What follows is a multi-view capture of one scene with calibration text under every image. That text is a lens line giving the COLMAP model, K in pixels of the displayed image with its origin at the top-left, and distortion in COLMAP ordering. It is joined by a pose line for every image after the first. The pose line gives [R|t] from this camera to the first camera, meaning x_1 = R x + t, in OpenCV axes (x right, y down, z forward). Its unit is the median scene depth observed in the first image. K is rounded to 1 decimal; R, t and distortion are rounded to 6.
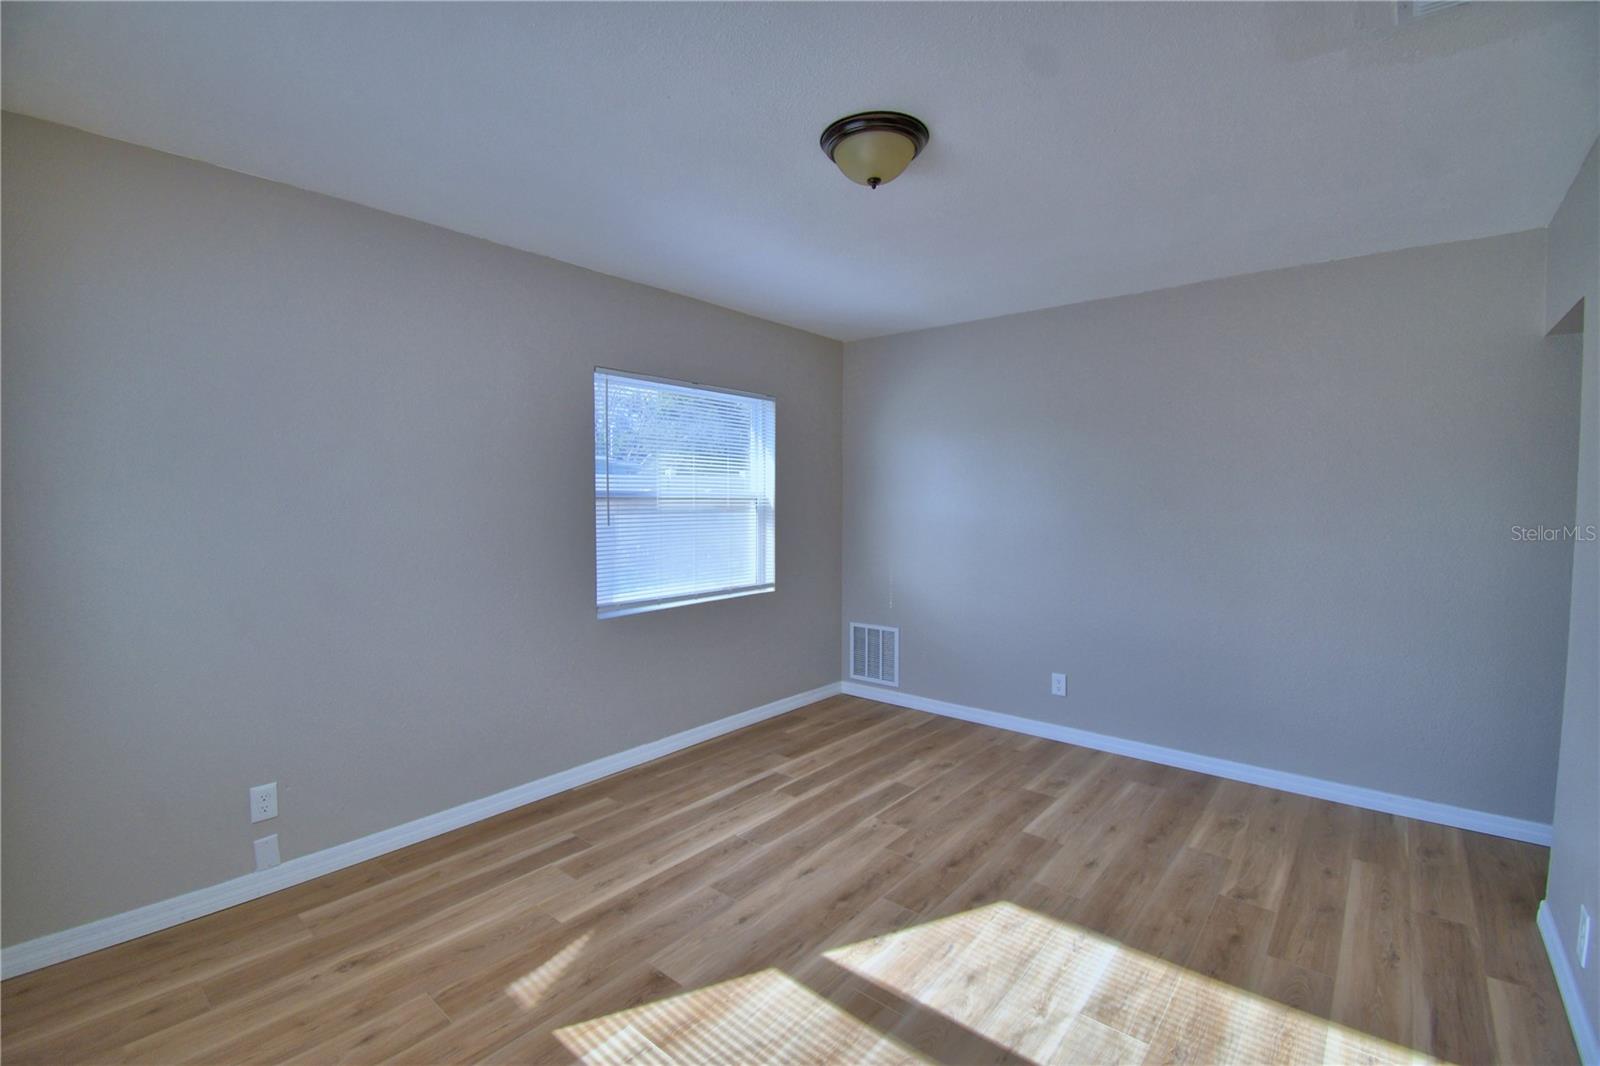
lens RADIAL K [[714.8, 0, 800.0], [0, 714.8, 533.0], [0, 0, 1]] dist [-0.005566, -0.000711]
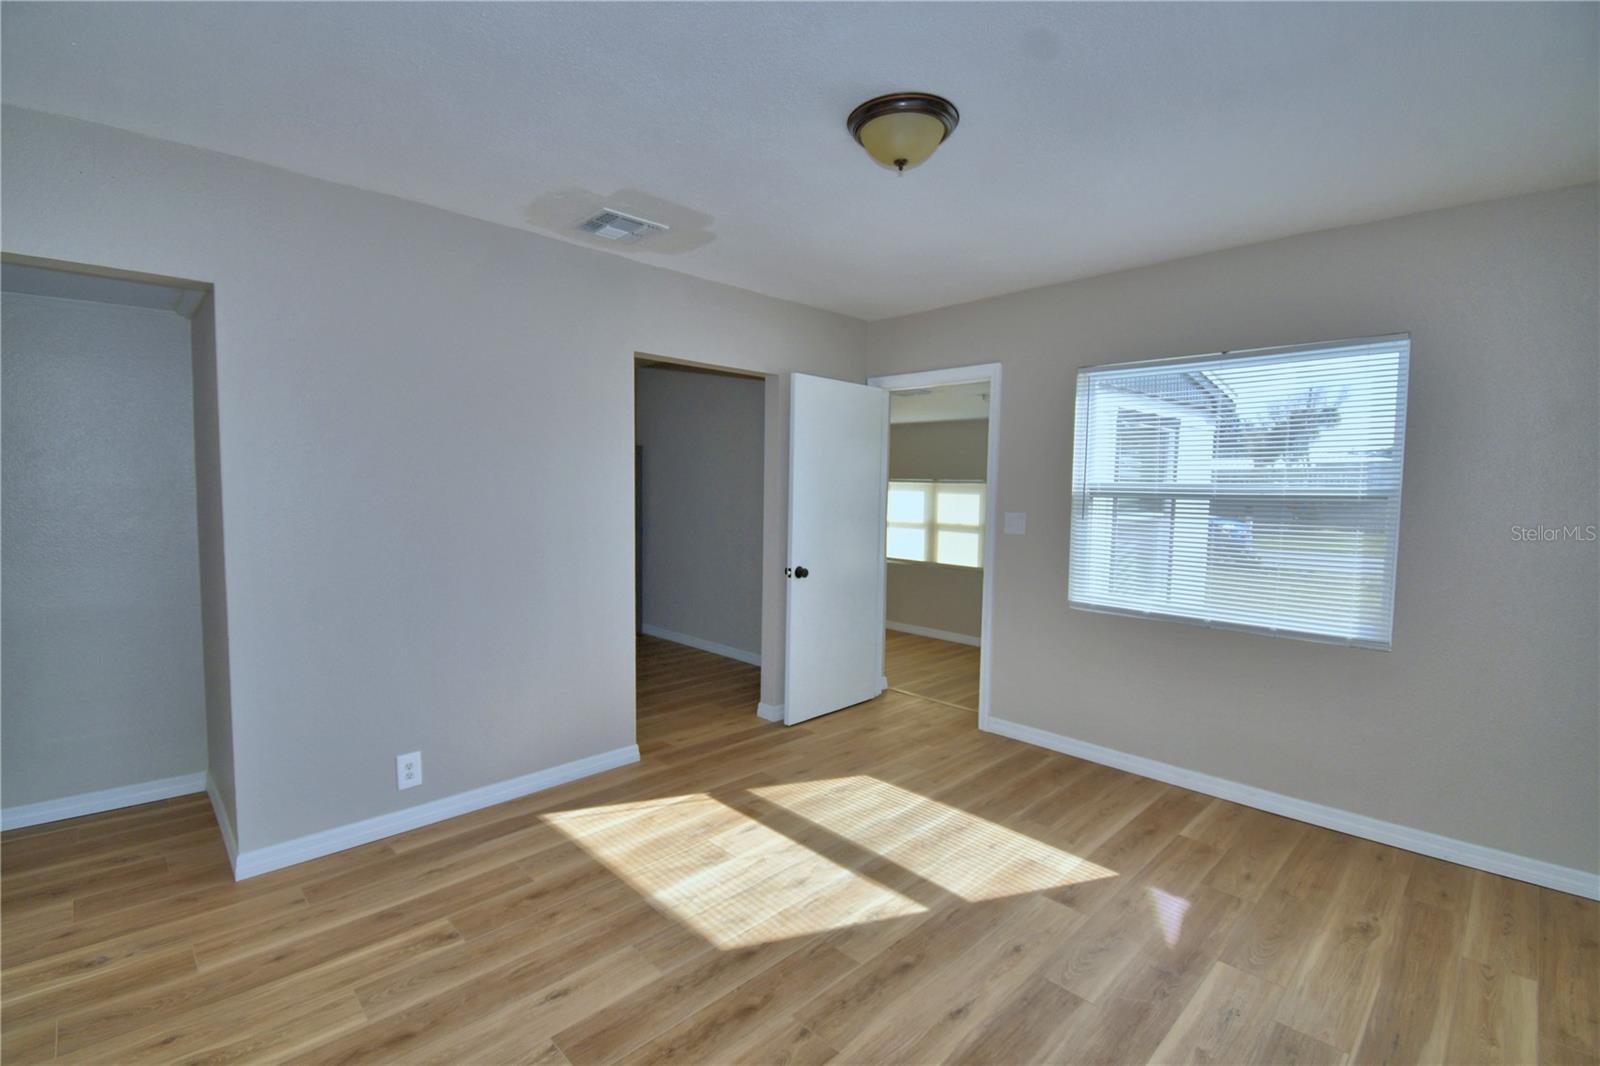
lens RADIAL K [[714.8, 0, 800.0], [0, 714.8, 533.0], [0, 0, 1]] dist [-0.005566, -0.000711]
pose [[-0.995124, -0.025219, 0.095353, 0.126751], [-0.013422, 0.992390, 0.122401, -0.101588], [-0.097714, 0.120524, -0.987890, 1.896700]]
